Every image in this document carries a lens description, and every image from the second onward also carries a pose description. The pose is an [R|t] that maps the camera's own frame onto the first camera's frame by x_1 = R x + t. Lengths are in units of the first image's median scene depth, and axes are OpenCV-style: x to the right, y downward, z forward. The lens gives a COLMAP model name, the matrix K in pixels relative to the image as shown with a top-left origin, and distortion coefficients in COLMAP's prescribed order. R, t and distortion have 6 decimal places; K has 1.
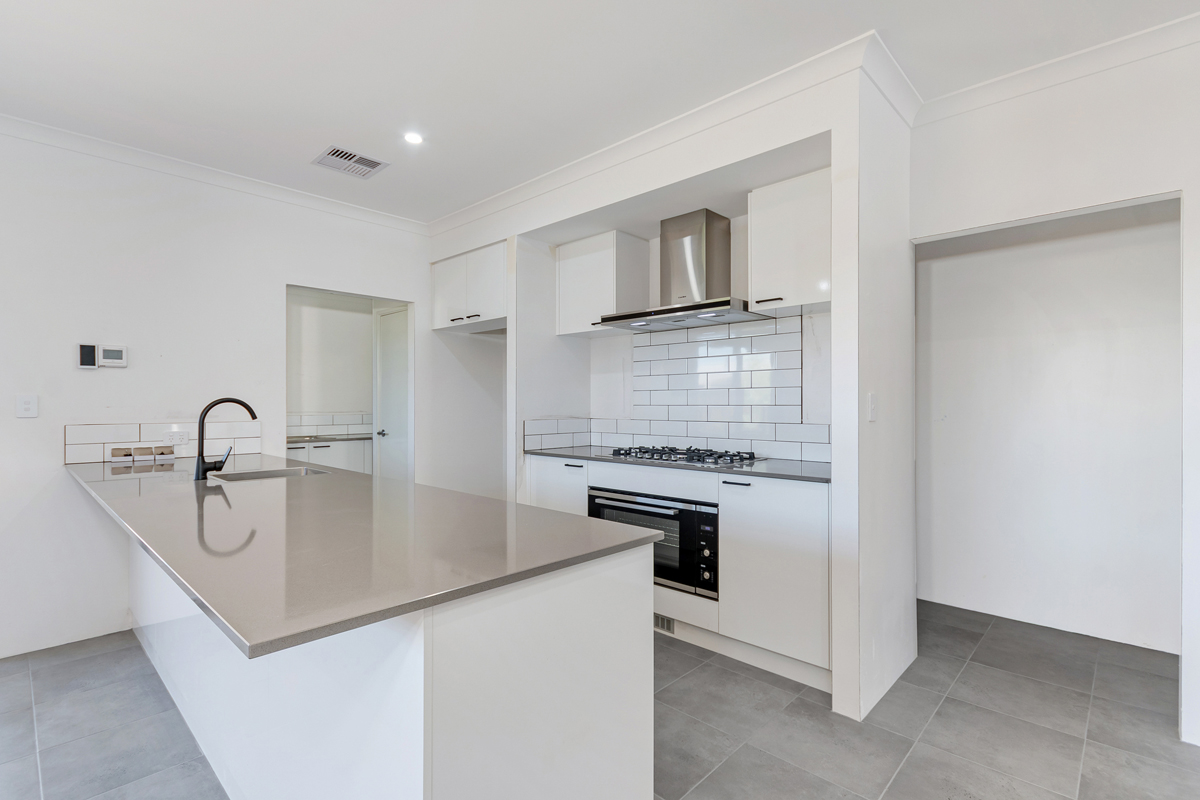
lens RADIAL K [[558.9, 0, 597.8], [0, 558.9, 404.0], [0, 0, 1]] dist [0.005426, 0.000314]
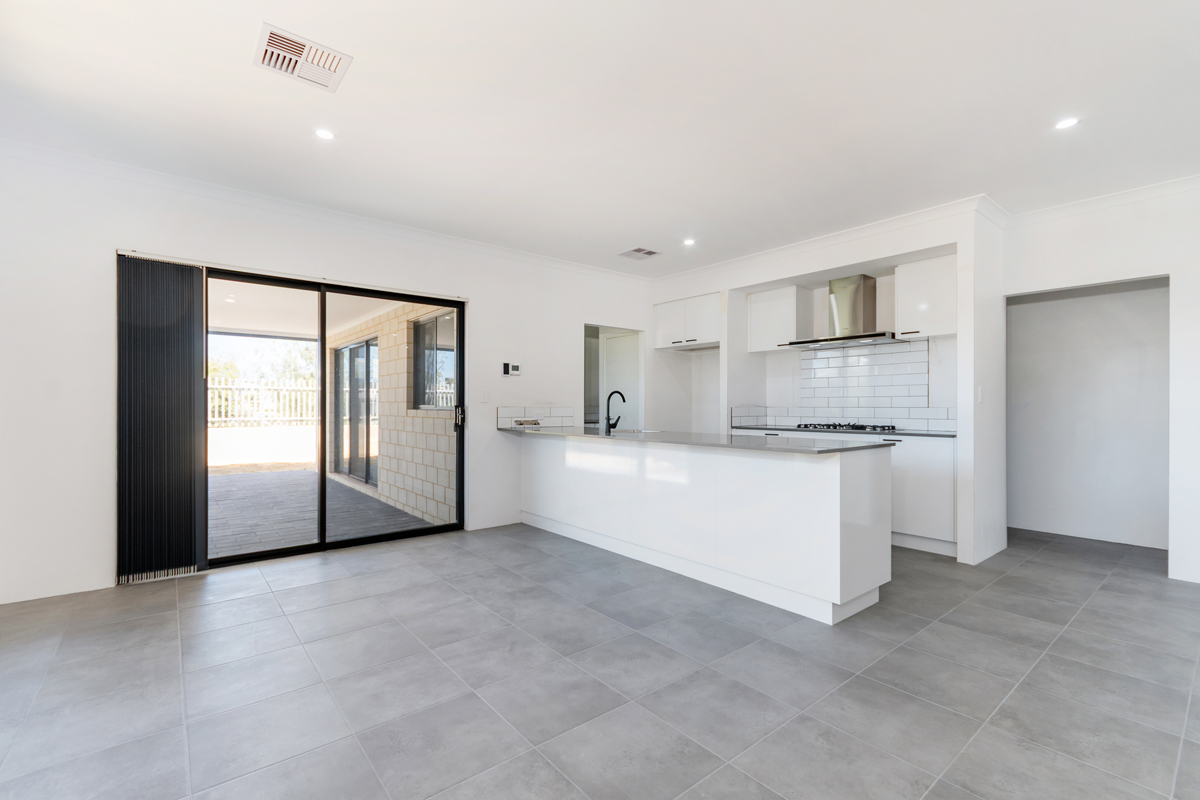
lens RADIAL K [[527.1, 0, 594.0], [0, 527.1, 406.1], [0, 0, 1]] dist [0.003718, 0.000020]
pose [[0.991217, 0.001308, -0.132239, -0.367031], [-0.001088, 0.999998, 0.001737, 0.028056], [0.132241, -0.001578, 0.991216, -0.599010]]
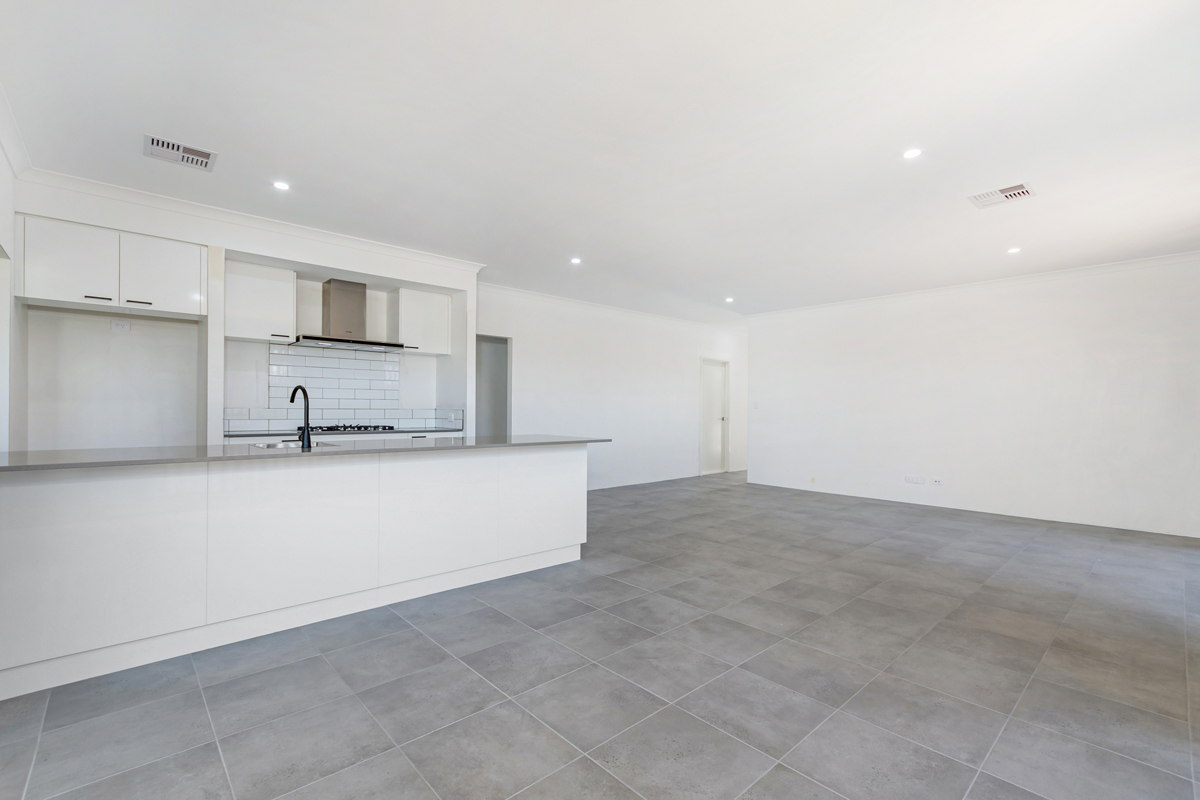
lens RADIAL K [[527.1, 0, 594.0], [0, 527.1, 406.1], [0, 0, 1]] dist [0.003718, 0.000020]
pose [[0.078432, 0.006466, 0.996898, -1.347906], [-0.009430, 0.999939, -0.005743, 0.026890], [-0.996875, -0.008951, 0.078488, 0.170570]]
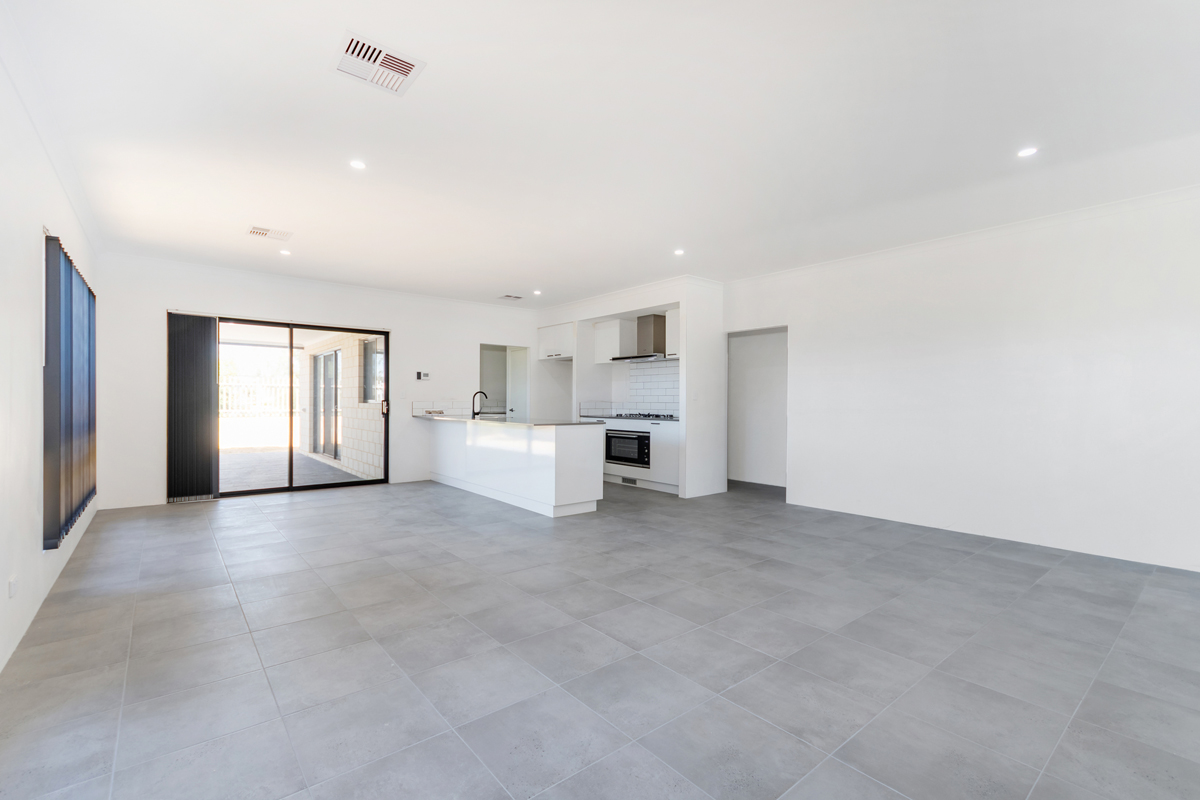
lens RADIAL K [[527.1, 0, 594.0], [0, 527.1, 406.1], [0, 0, 1]] dist [0.003718, 0.000020]
pose [[0.991530, 0.006980, -0.129689, 0.231900], [-0.005622, 0.999925, 0.010839, 0.024897], [0.129755, -0.010018, 0.991496, -1.279954]]
